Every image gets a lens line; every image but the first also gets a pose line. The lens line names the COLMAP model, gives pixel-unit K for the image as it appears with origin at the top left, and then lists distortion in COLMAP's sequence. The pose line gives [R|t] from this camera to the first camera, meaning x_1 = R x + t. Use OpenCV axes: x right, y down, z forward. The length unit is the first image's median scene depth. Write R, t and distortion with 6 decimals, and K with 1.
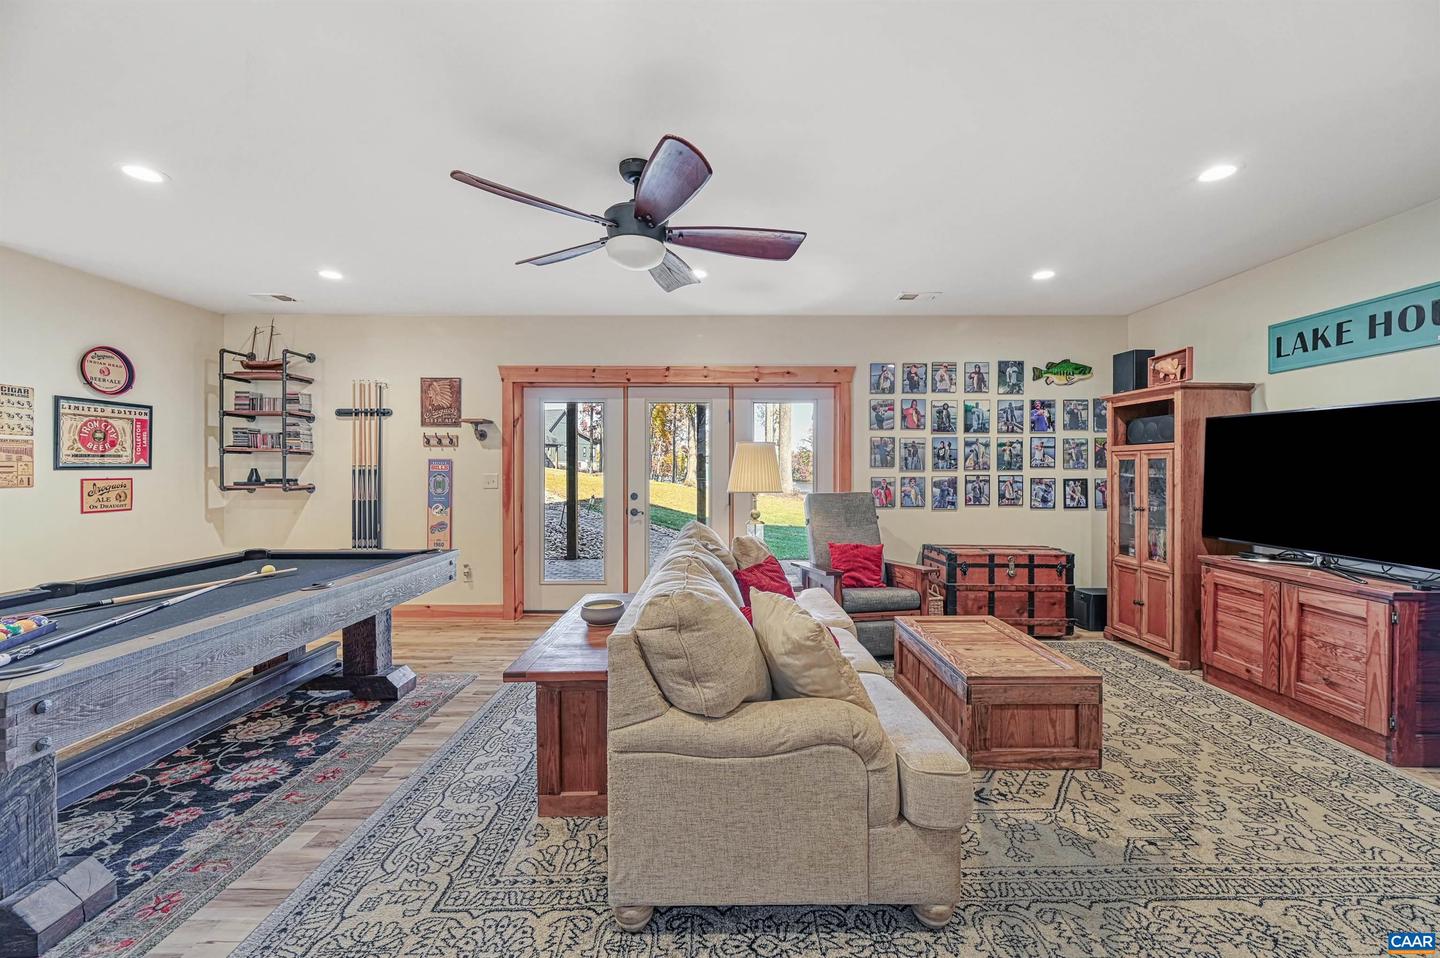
lens RADIAL K [[567.3, 0, 721.8], [0, 567.3, 475.9], [0, 0, 1]] dist [-0.000069, -0.000014]
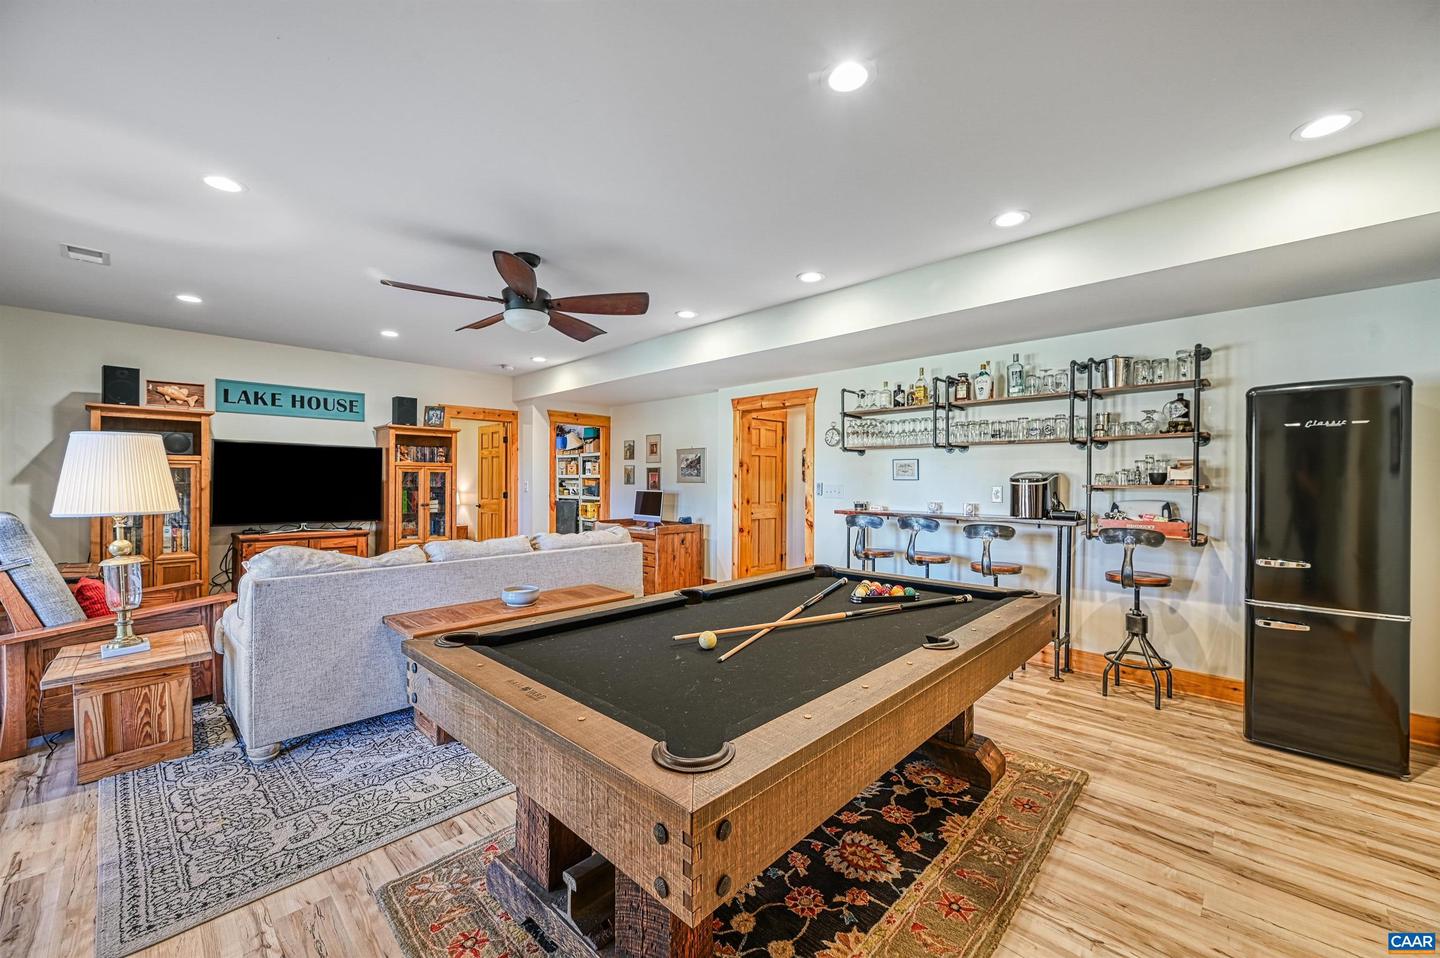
lens RADIAL K [[567.3, 0, 721.8], [0, 567.3, 475.9], [0, 0, 1]] dist [-0.000069, -0.000014]
pose [[-0.727430, -0.001576, 0.686180, -0.960842], [0.002574, 0.999984, 0.005025, -0.015444], [-0.686177, 0.005422, -0.727414, 1.123844]]
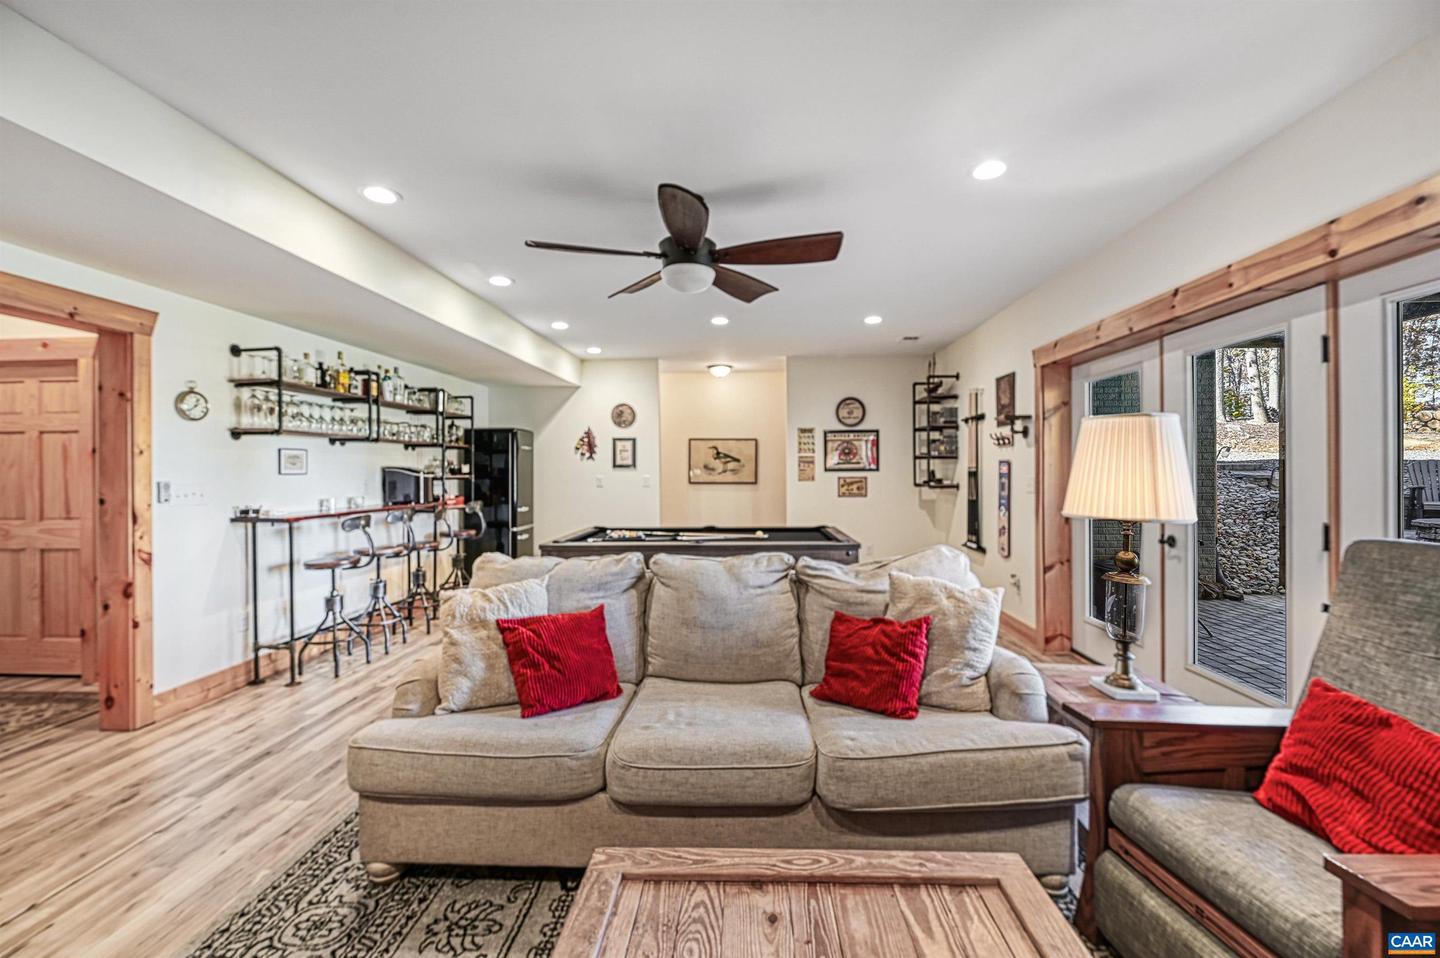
lens RADIAL K [[567.3, 0, 721.8], [0, 567.3, 475.9], [0, 0, 1]] dist [-0.000069, -0.000014]
pose [[-0.040496, 0.007959, -0.999148, 0.642393], [-0.006949, 0.999942, 0.008247, -0.009860], [0.999156, 0.007277, -0.040439, 0.749053]]
